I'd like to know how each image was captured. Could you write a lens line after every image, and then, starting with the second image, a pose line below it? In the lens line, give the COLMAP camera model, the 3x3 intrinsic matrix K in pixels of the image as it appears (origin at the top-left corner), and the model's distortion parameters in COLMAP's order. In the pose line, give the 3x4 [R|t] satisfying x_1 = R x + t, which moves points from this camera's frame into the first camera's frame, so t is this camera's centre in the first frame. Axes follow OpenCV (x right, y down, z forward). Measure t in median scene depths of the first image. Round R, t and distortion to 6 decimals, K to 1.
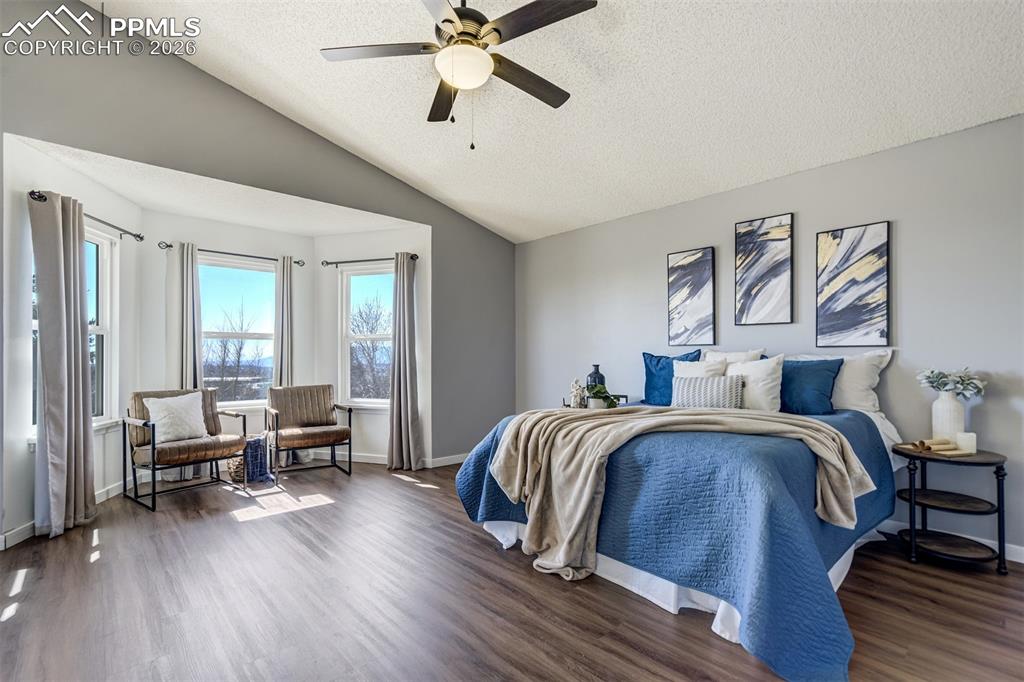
lens RADIAL K [[483.6, 0, 514.5], [0, 483.6, 344.3], [0, 0, 1]] dist [-0.046061, 0.029036]
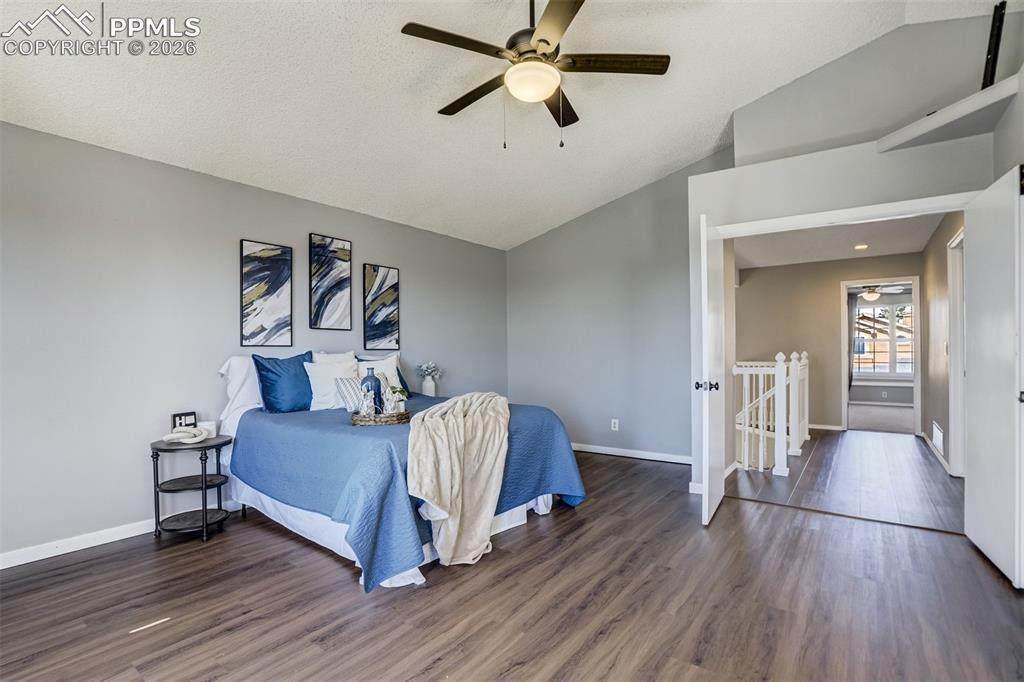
lens RADIAL K [[483.6, 0, 514.5], [0, 483.6, 344.3], [0, 0, 1]] dist [-0.046061, 0.029036]
pose [[-0.202003, 0.009504, 0.979339, -0.714564], [-0.025621, 0.999559, -0.014985, 0.000554], [-0.979050, -0.028118, -0.201670, 0.803005]]
